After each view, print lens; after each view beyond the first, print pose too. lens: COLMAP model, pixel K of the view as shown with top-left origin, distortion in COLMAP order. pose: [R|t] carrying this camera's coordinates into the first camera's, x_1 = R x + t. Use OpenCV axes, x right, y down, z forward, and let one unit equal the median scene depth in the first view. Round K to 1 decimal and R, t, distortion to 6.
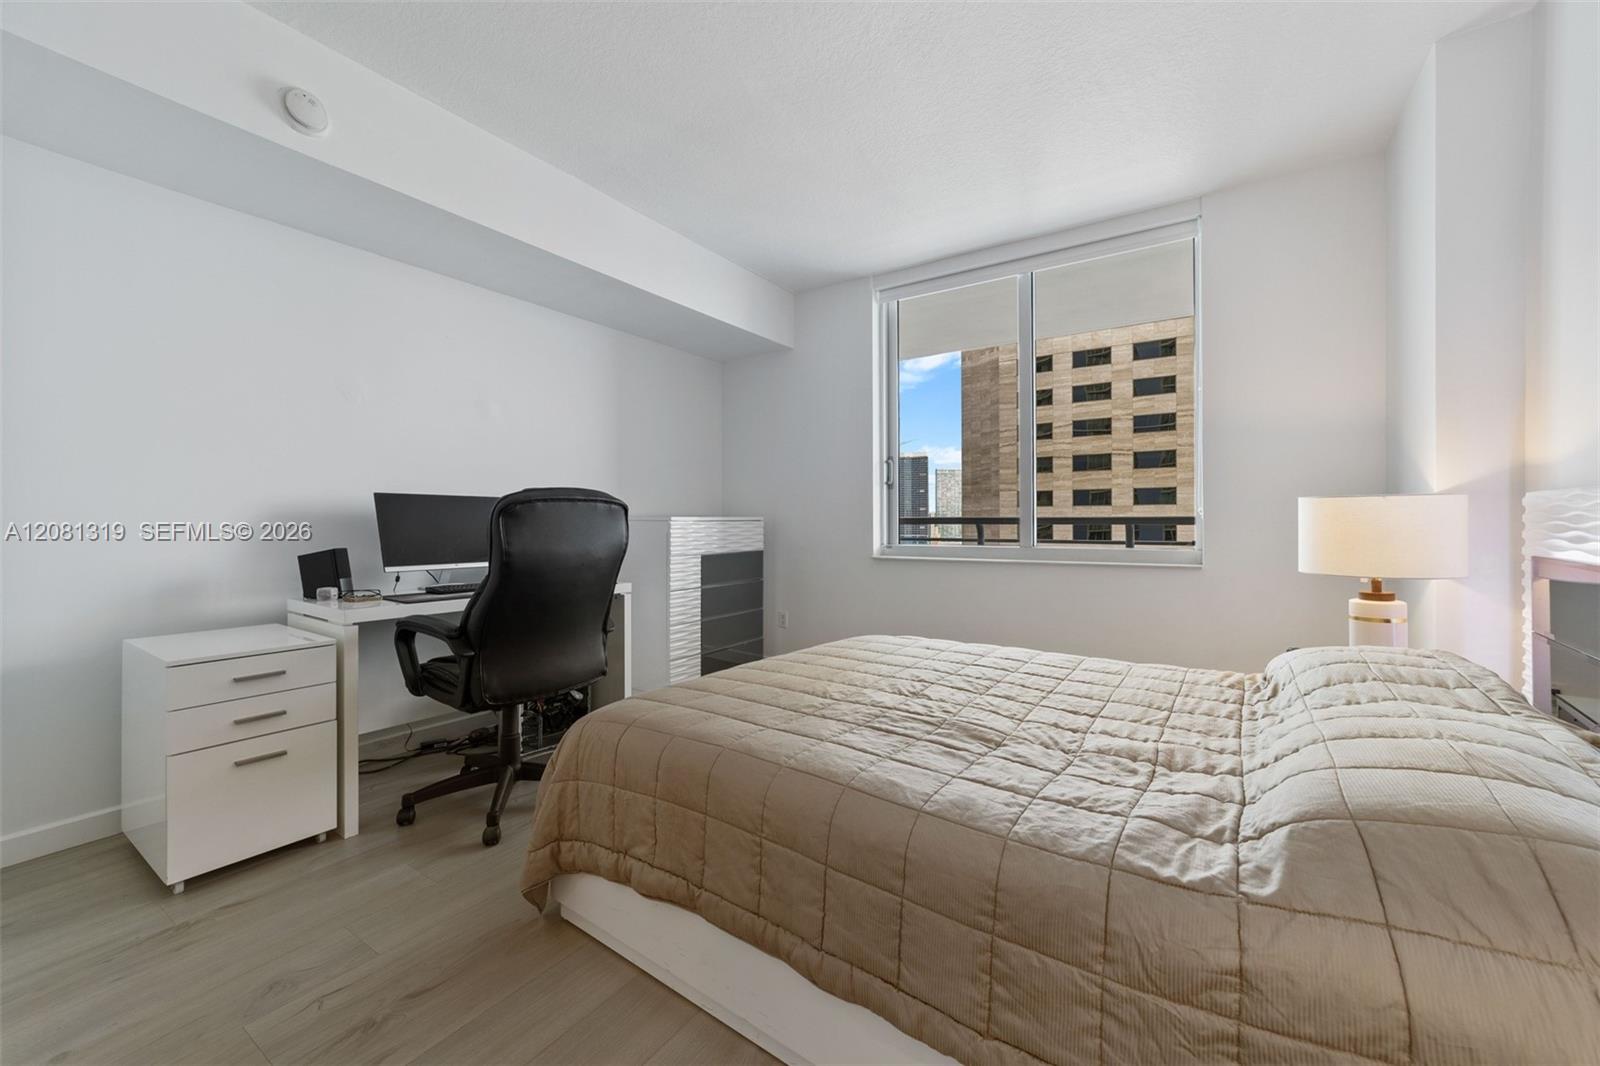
lens RADIAL K [[628.7, 0, 796.7], [0, 628.7, 522.5], [0, 0, 1]] dist [-0.001402, -0.000088]
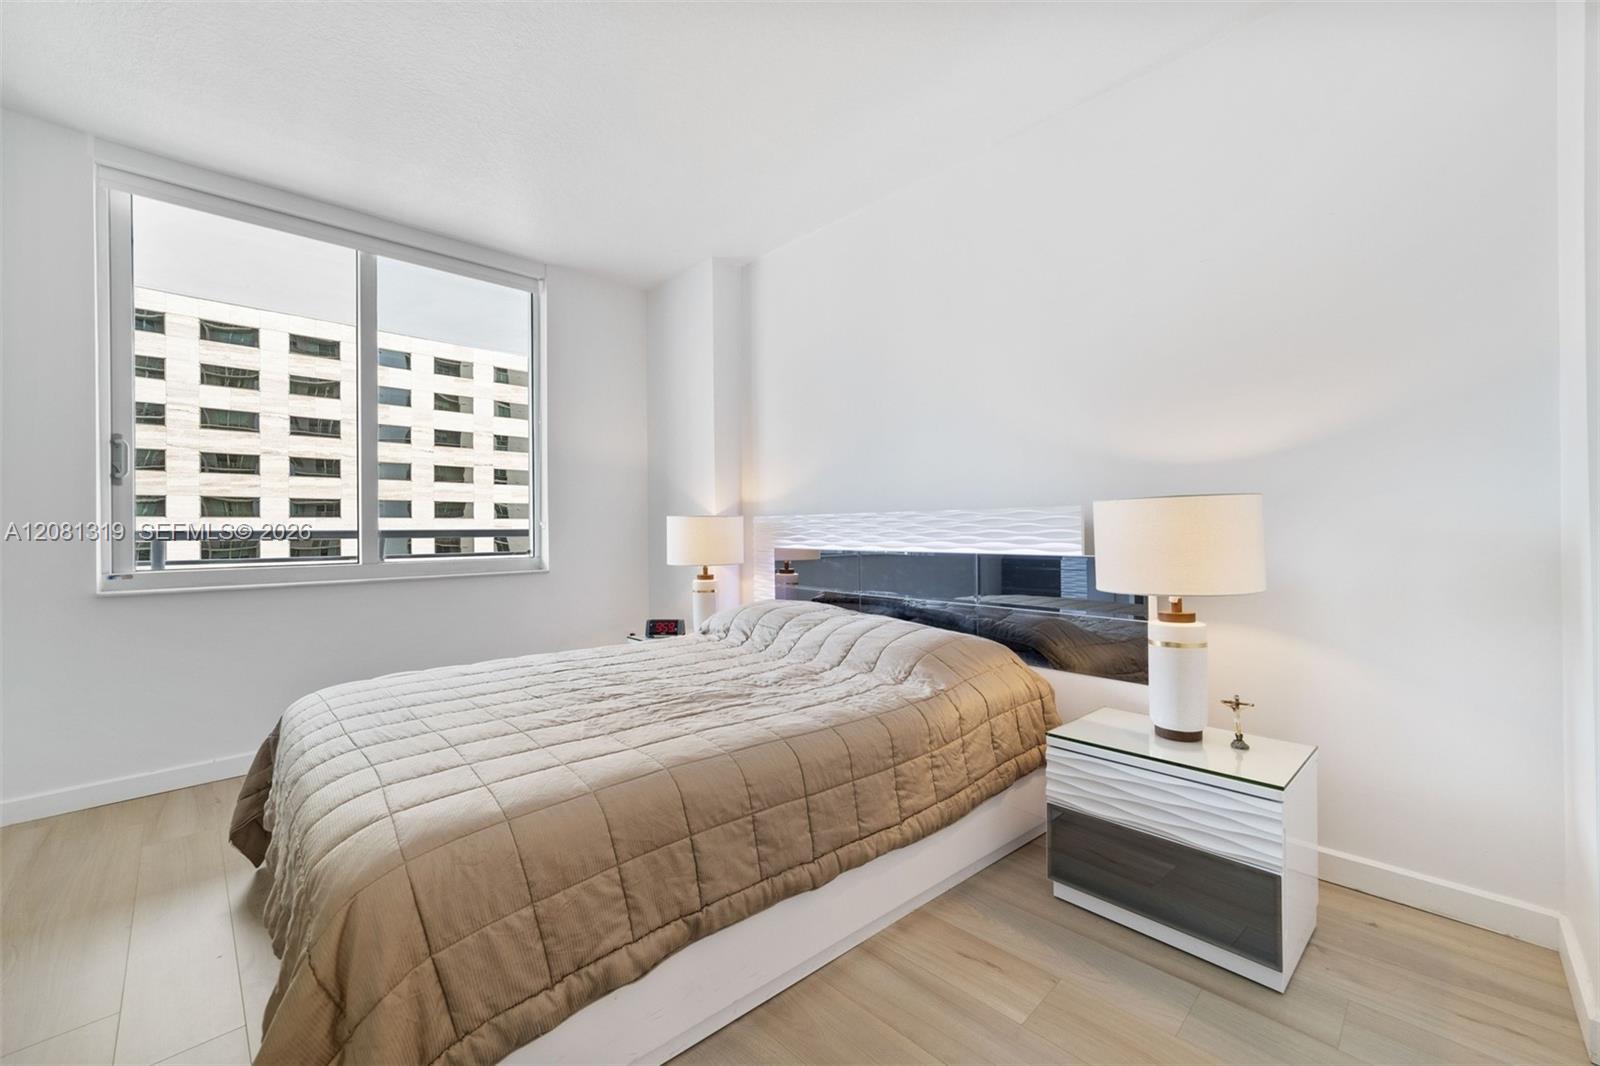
lens RADIAL K [[643.8, 0, 800.0], [0, 643.8, 533.0], [0, 0, 1]] dist [0.000548, -0.000011]
pose [[0.212195, -0.001197, 0.977227, -0.878406], [0.009249, 0.999957, -0.000783, 0.007006], [-0.977184, 0.009205, 0.212196, 0.517824]]
